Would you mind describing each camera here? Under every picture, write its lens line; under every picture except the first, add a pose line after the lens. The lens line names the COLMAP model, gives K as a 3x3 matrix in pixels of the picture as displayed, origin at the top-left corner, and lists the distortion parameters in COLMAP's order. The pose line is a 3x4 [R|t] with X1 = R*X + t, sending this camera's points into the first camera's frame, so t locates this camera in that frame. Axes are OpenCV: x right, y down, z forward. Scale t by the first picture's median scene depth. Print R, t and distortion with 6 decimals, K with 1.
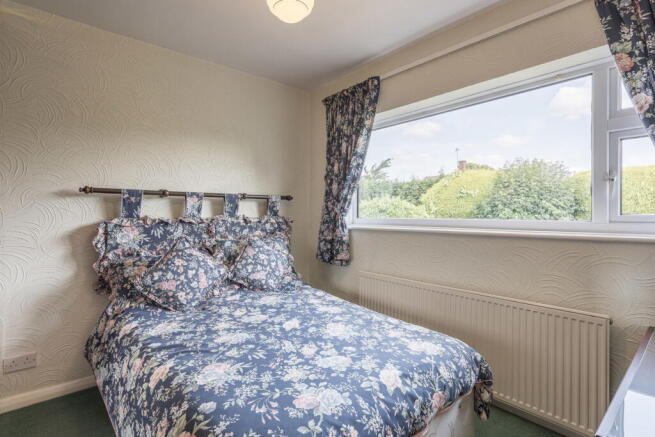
lens RADIAL K [[321.7, 0, 328.1], [0, 321.7, 212.2], [0, 0, 1]] dist [0.000472, -0.000477]
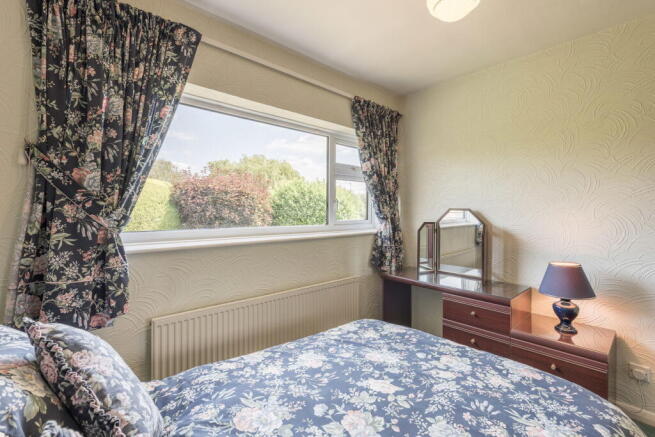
lens RADIAL K [[300.9, 0, 326.4], [0, 300.9, 209.3], [0, 0, 1]] dist [0.037728, -0.028901]
pose [[-0.017535, 0.035224, 0.999226, -0.844596], [0.013023, 0.999303, -0.034998, -0.010915], [-0.999761, 0.012400, -0.017981, 1.218639]]
